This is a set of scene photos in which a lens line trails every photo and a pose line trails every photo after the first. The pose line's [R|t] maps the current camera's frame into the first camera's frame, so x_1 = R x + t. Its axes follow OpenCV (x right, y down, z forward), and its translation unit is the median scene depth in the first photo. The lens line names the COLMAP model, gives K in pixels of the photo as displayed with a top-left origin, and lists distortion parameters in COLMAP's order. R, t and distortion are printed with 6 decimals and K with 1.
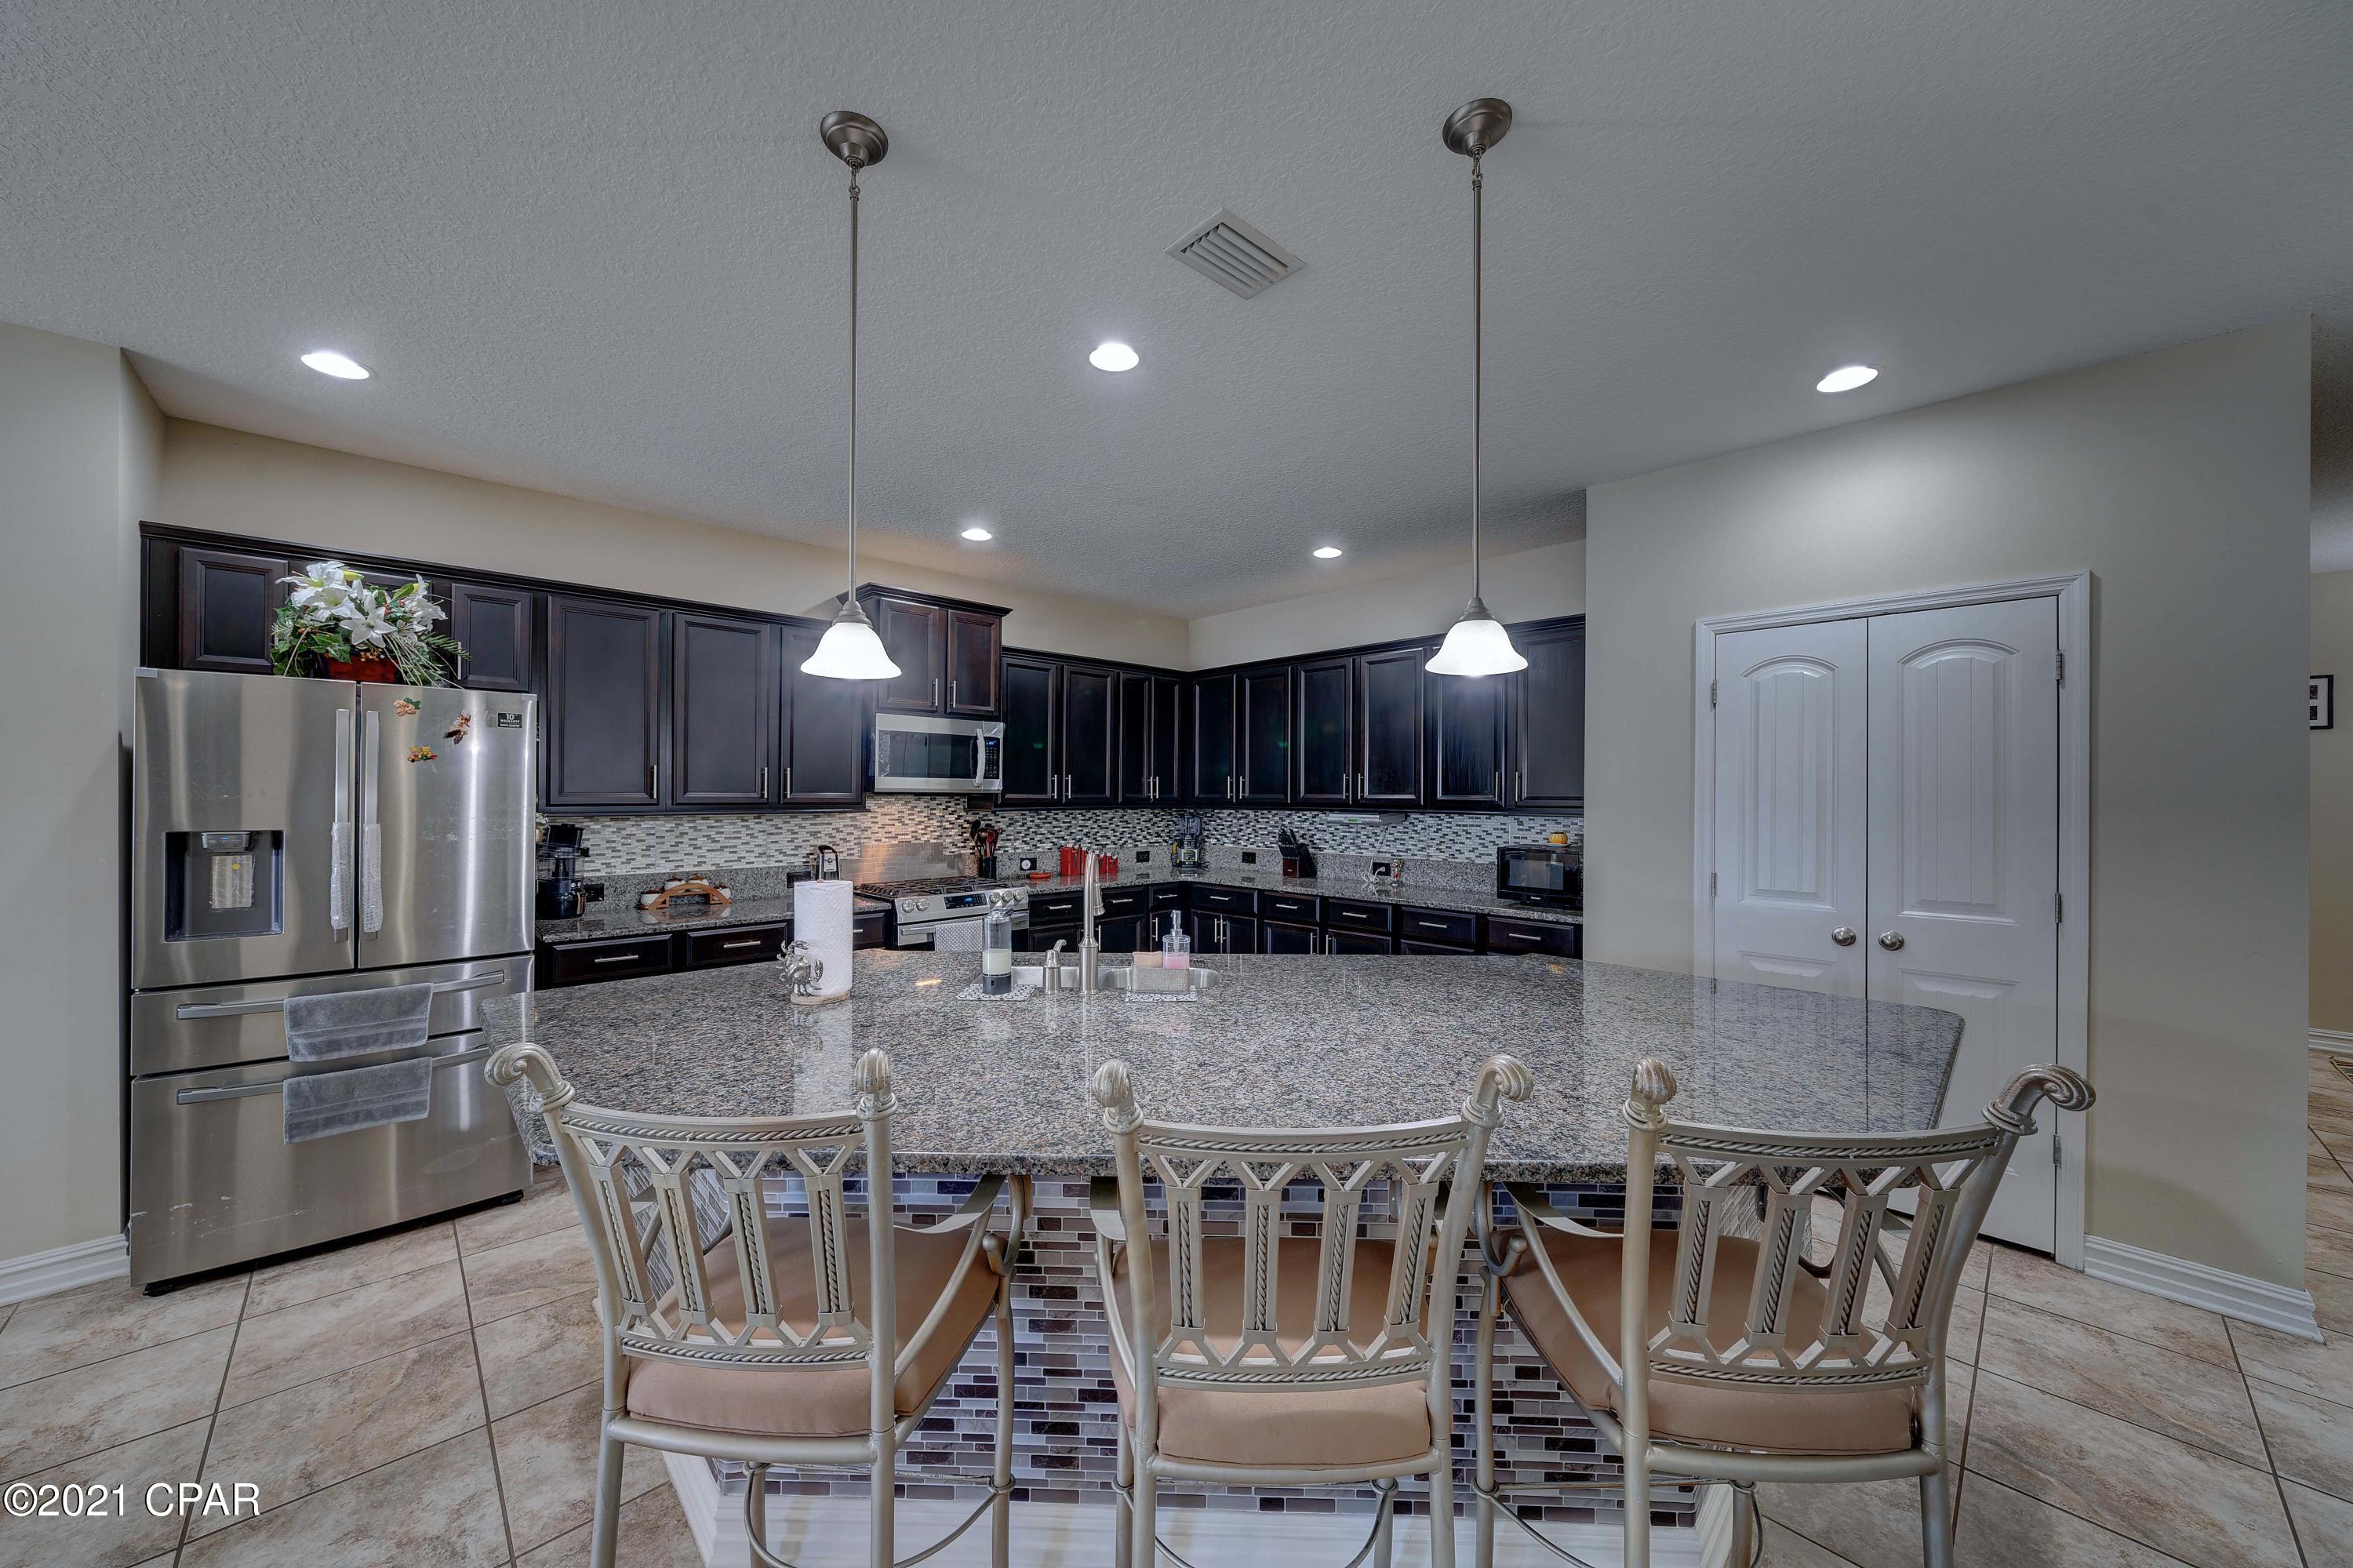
lens RADIAL K [[842.4, 0, 1183.8], [0, 842.4, 796.5], [0, 0, 1]] dist [-0.000493, -0.000056]
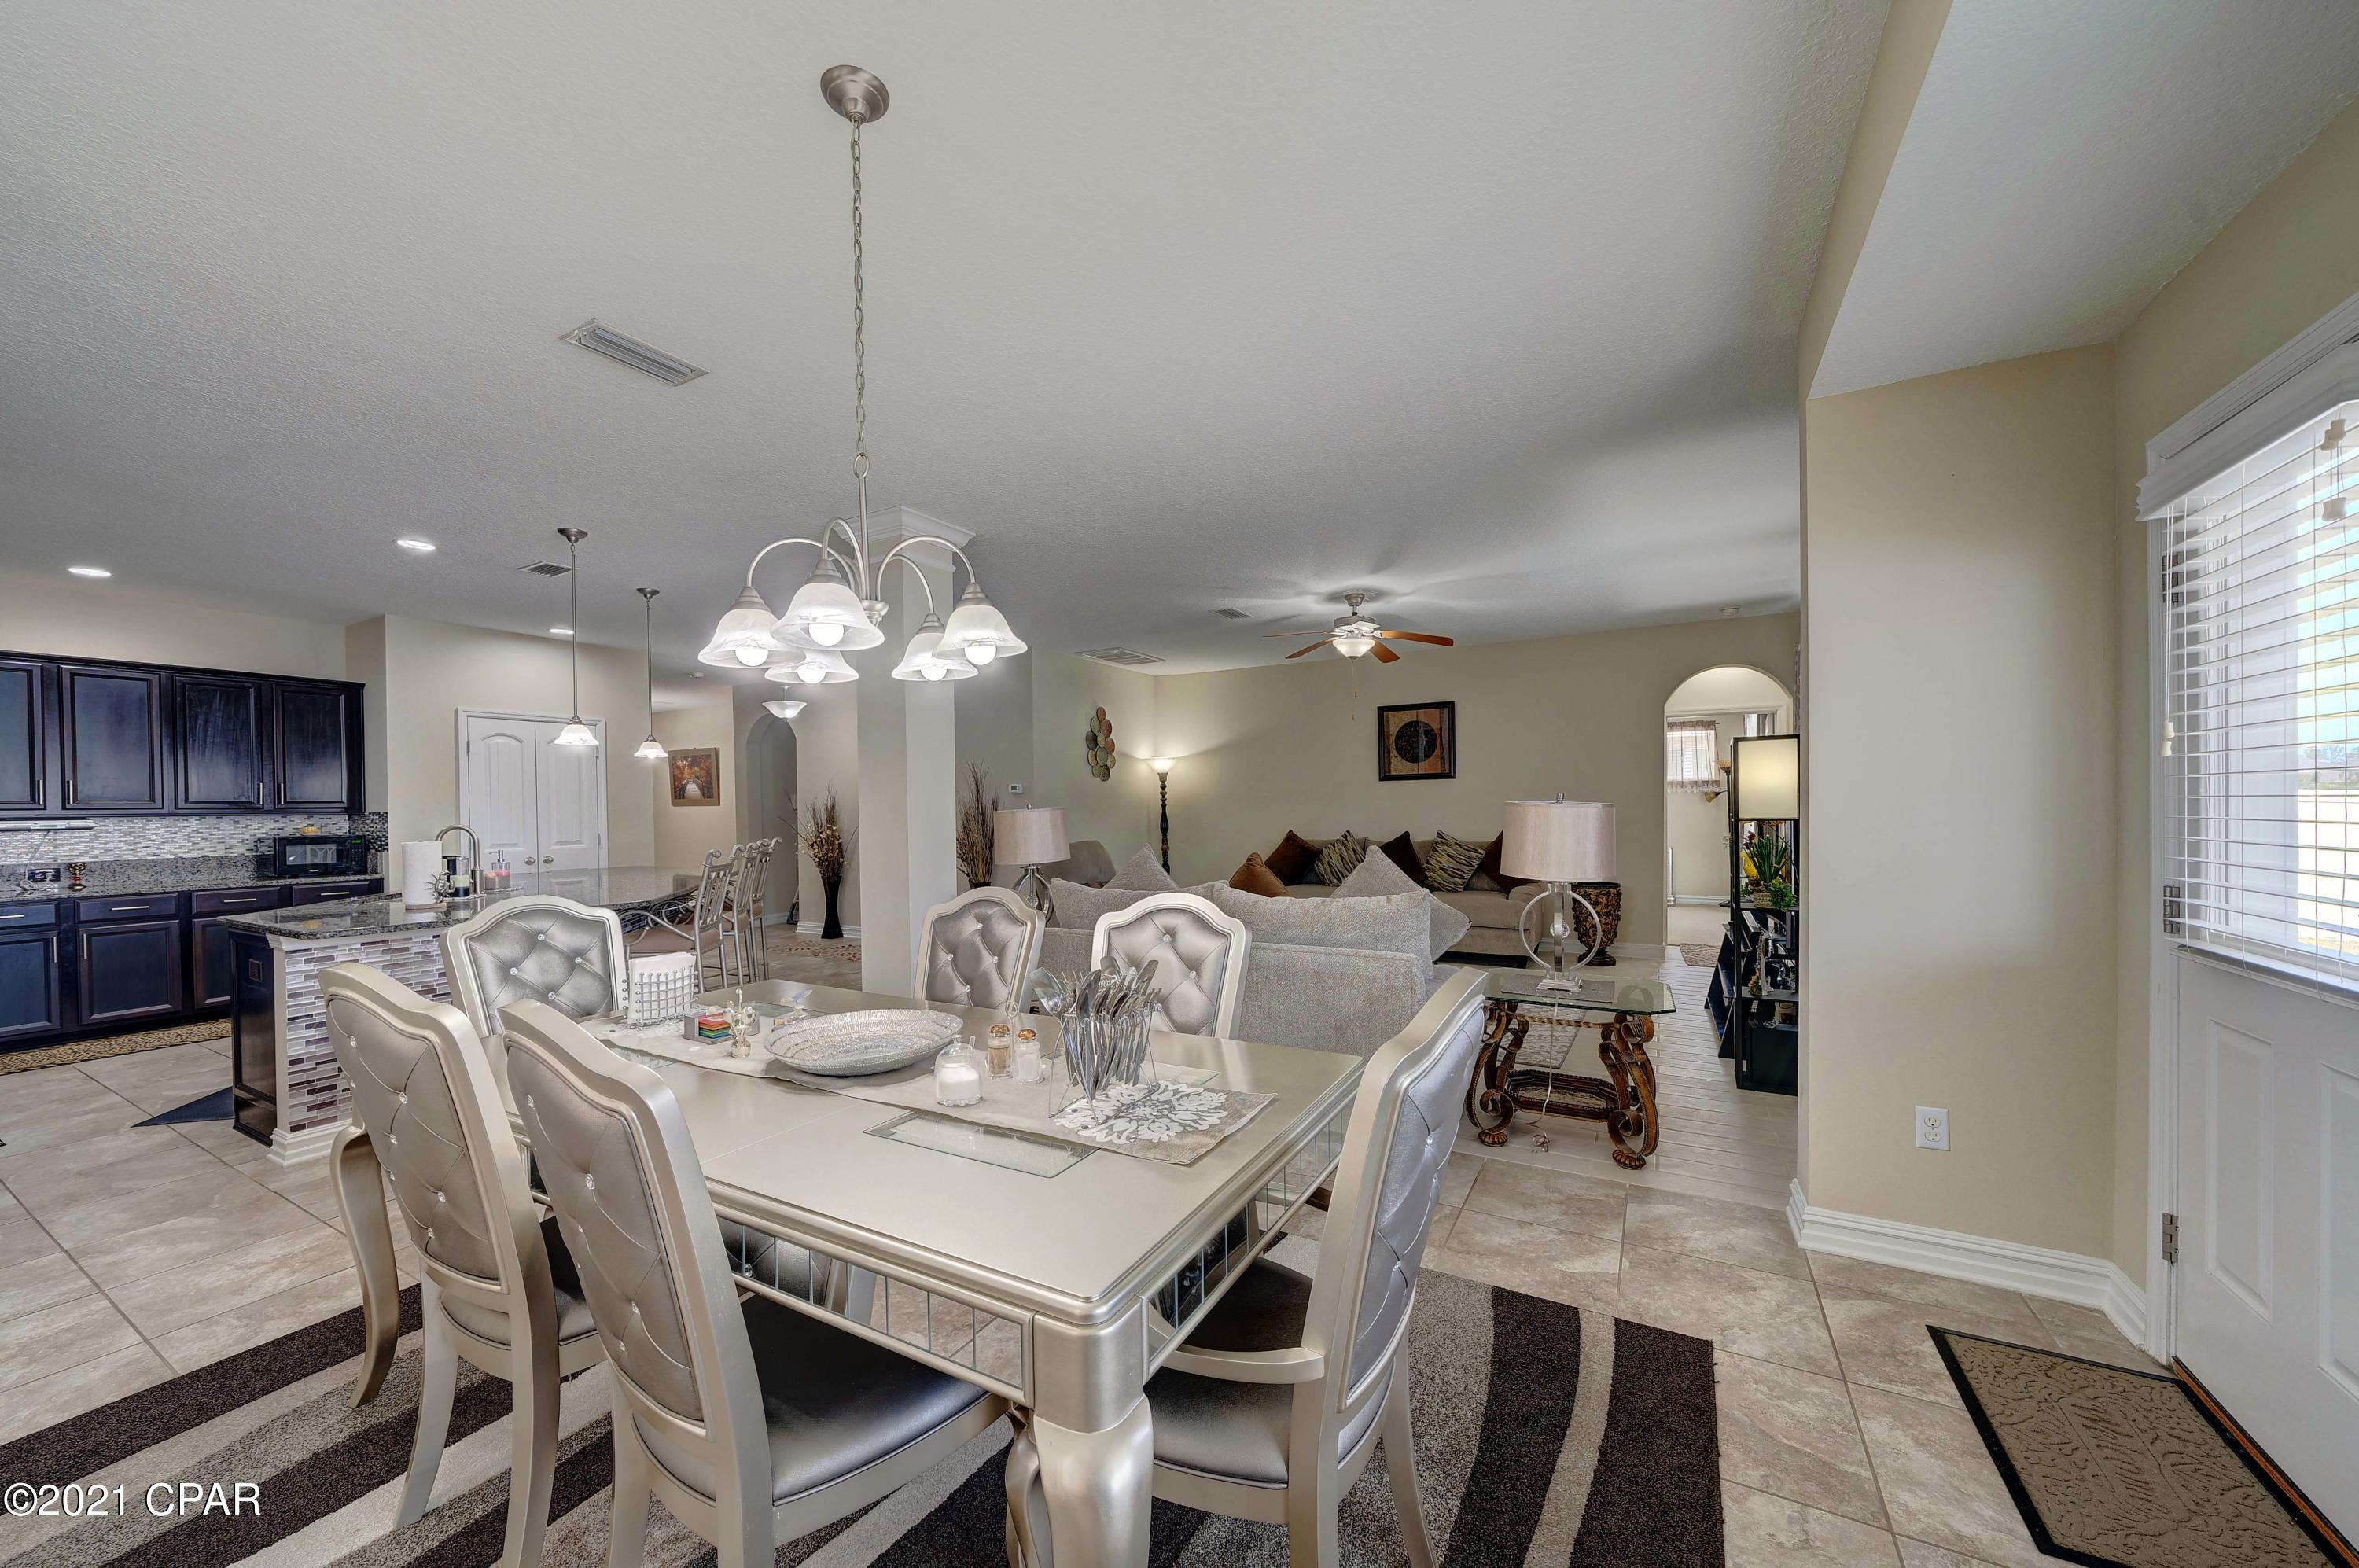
lens RADIAL K [[862.7, 0, 1166.9], [0, 862.7, 812.5], [0, 0, 1]] dist [-0.001326, -0.000229]
pose [[-0.277095, -0.012239, 0.960765, -1.177115], [0.013201, 0.999776, 0.016543, 0.012849], [-0.960752, 0.017267, -0.276871, -0.007308]]
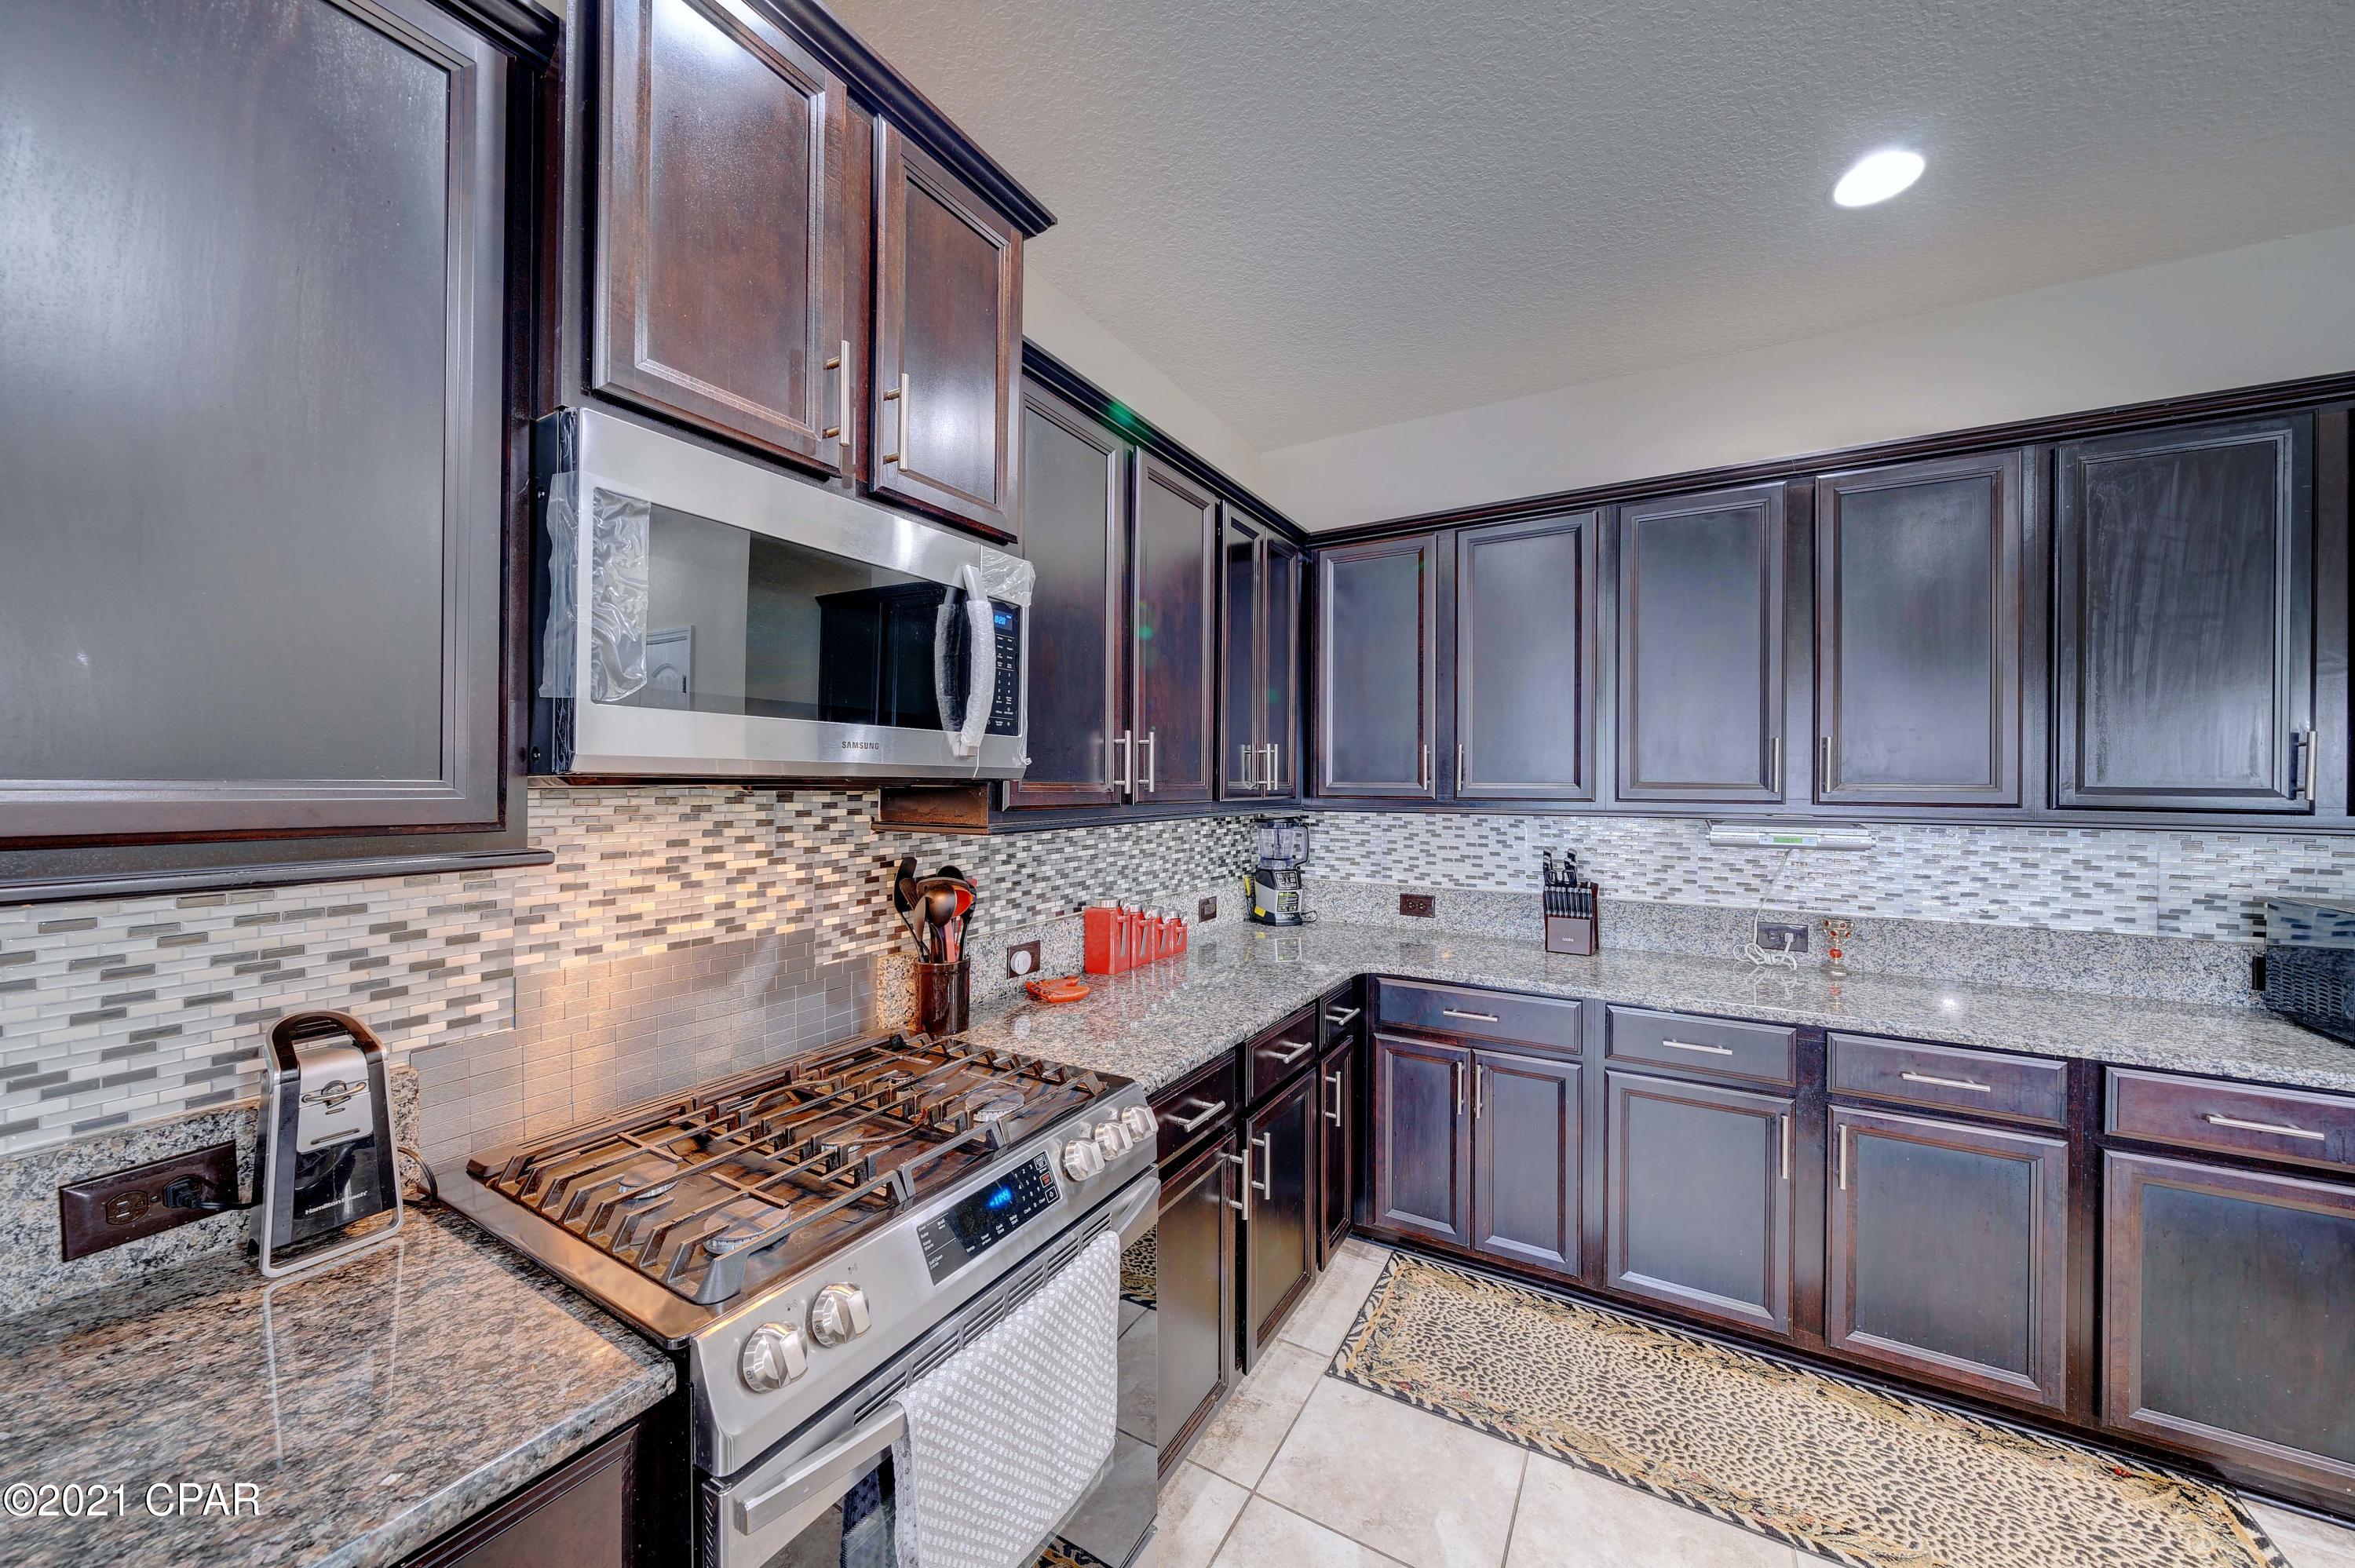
lens RADIAL K [[840.9, 0, 1177.5], [0, 840.9, 784.0], [0, 0, 1]] dist [-0.000677, -0.000055]
pose [[0.963752, -0.000412, 0.266798, -0.240120], [-0.000015, 0.999999, 0.001599, -0.002663], [-0.266798, -0.001545, 0.963751, 0.655048]]
